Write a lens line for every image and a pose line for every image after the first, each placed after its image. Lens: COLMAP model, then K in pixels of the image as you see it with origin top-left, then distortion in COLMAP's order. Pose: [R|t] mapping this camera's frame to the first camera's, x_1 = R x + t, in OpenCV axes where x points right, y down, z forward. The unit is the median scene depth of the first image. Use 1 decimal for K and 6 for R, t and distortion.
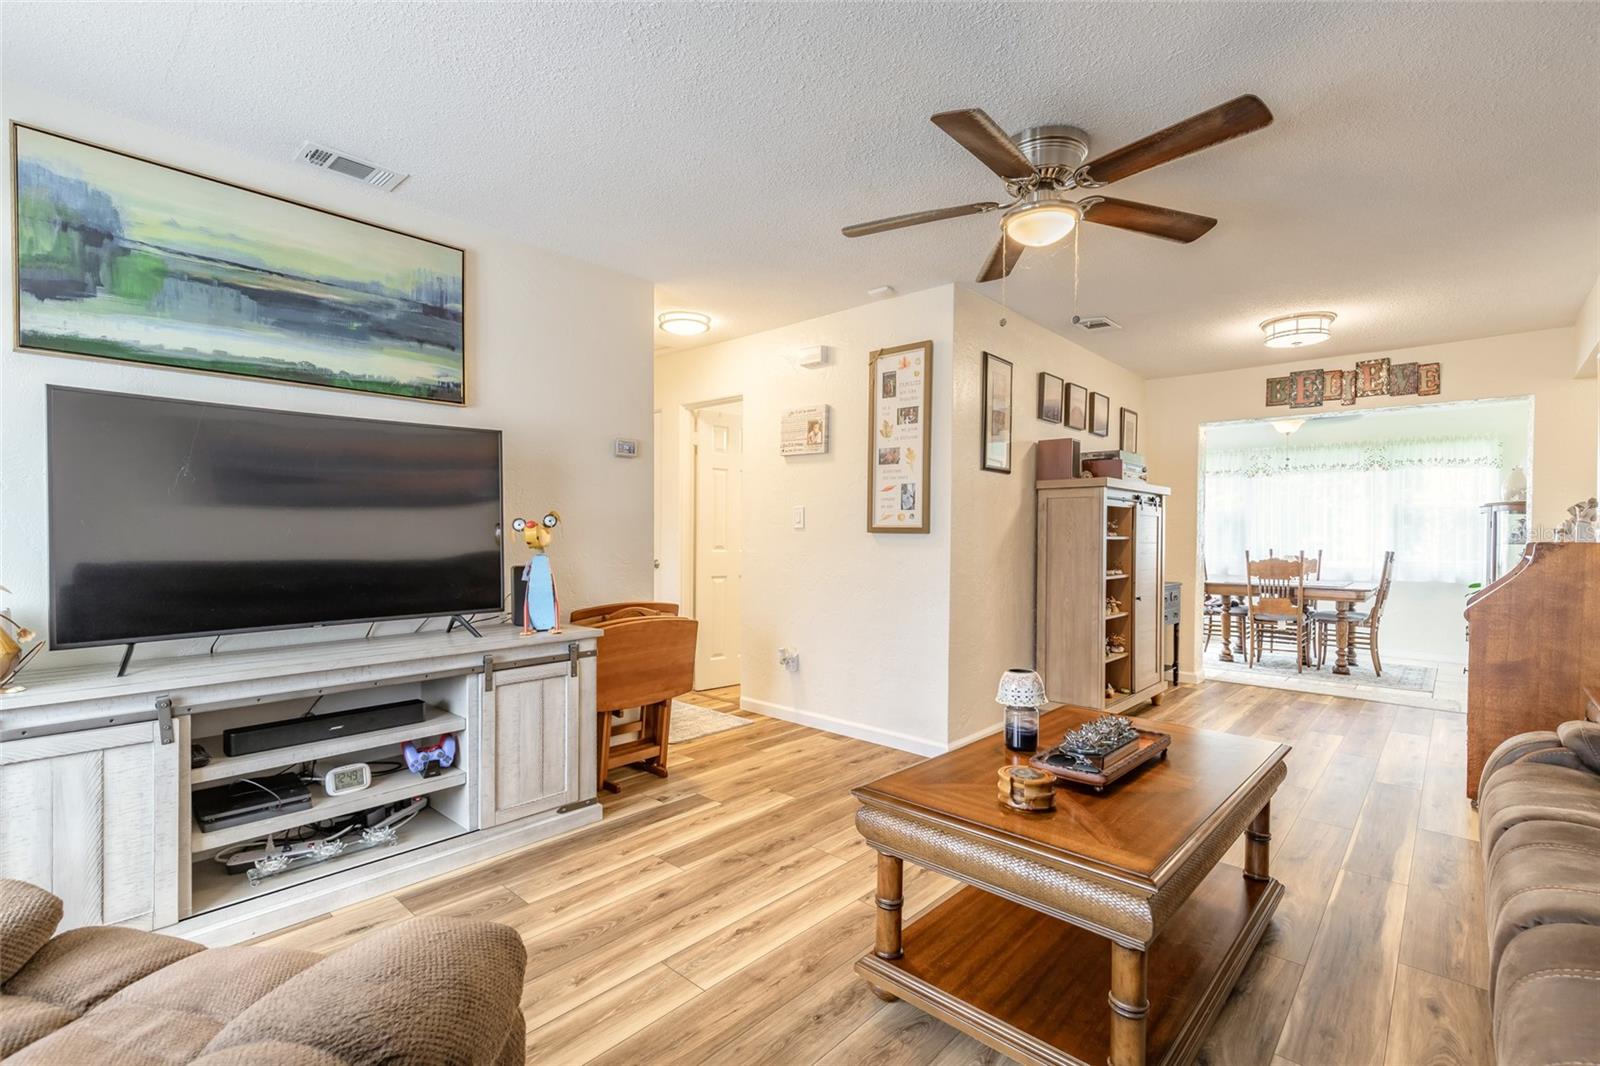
lens RADIAL K [[726.5, 0, 796.7], [0, 726.5, 536.8], [0, 0, 1]] dist [0.008475, 0.000281]
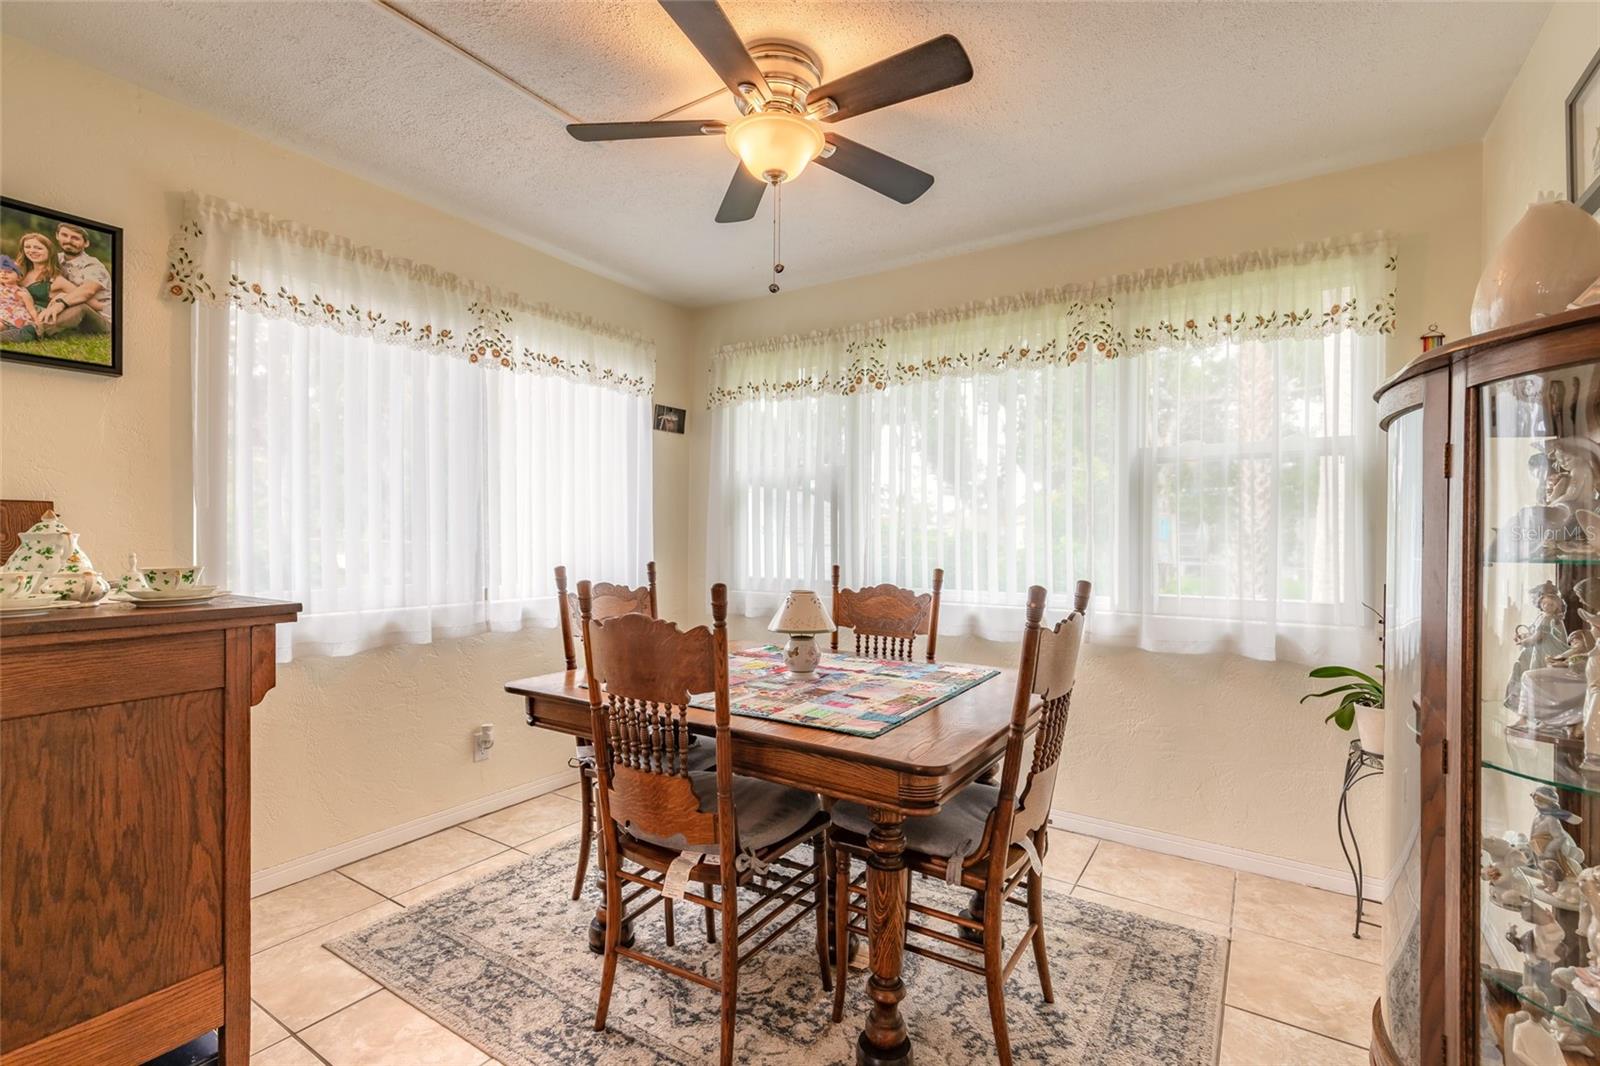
lens RADIAL K [[726.5, 0, 792.2], [0, 726.5, 541.6], [0, 0, 1]] dist [0.008475, 0.000281]
pose [[0.988307, 0.001187, 0.152472, 0.795804], [-0.001450, 0.999998, 0.001611, 0.005977], [-0.152470, -0.001813, 0.988306, 0.887067]]
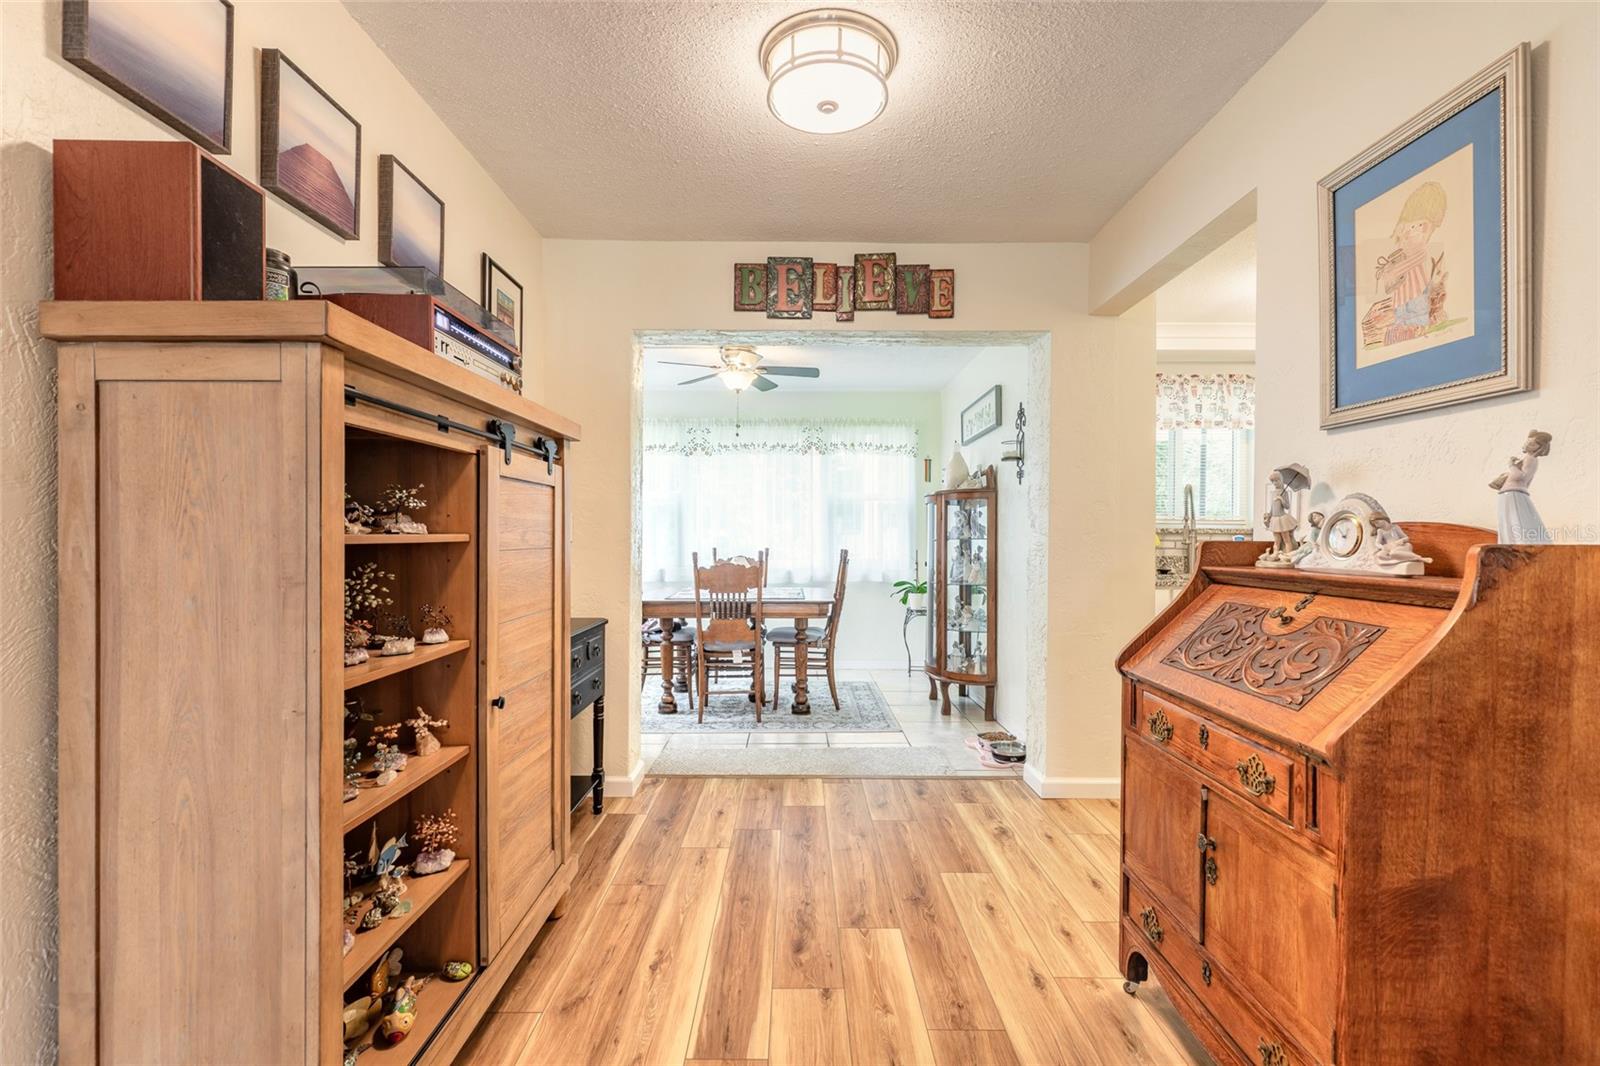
lens RADIAL K [[726.5, 0, 793.7], [0, 726.5, 538.3], [0, 0, 1]] dist [0.008475, 0.000281]
pose [[0.743309, -0.011058, 0.668857, 0.280232], [0.005320, 0.999929, 0.010619, -0.000841], [-0.668927, -0.004335, 0.743315, 0.523158]]
